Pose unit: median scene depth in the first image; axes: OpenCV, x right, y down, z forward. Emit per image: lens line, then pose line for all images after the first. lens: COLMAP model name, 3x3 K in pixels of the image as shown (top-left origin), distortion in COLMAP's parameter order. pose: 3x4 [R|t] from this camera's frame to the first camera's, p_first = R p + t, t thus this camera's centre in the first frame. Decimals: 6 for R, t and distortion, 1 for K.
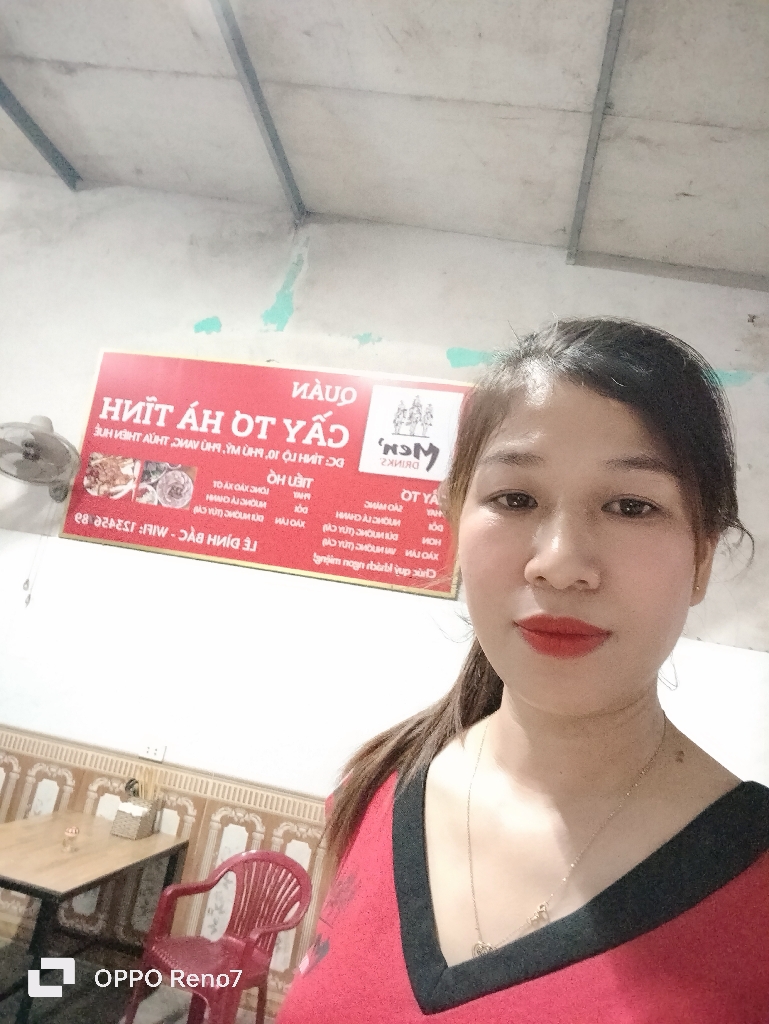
lens RADIAL K [[693.8, 0, 381.2], [0, 693.8, 512.1], [0, 0, 1]] dist [0.002821, -0.001599]
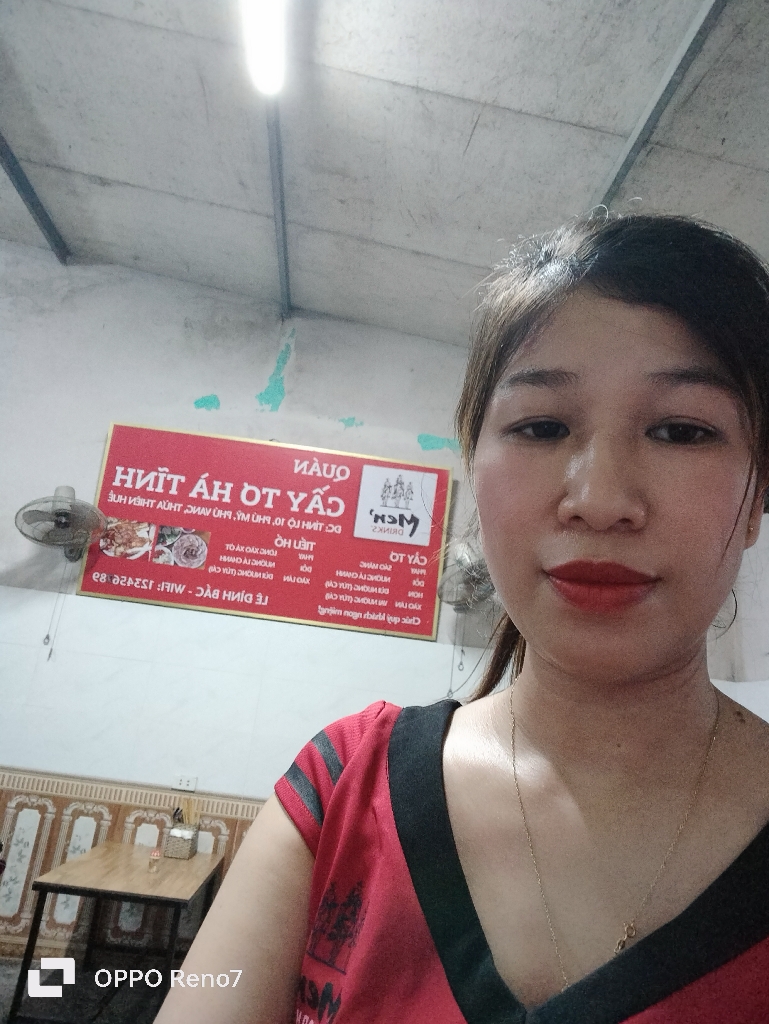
lens RADIAL K [[707.5, 0, 380.9], [0, 707.5, 505.0], [0, 0, 1]] dist [0.004312, -0.003196]
pose [[0.972211, 0.004160, 0.234068, -0.267694], [-0.001632, 0.999938, -0.010994, -0.097438], [-0.234099, 0.010307, 0.972158, -0.210255]]
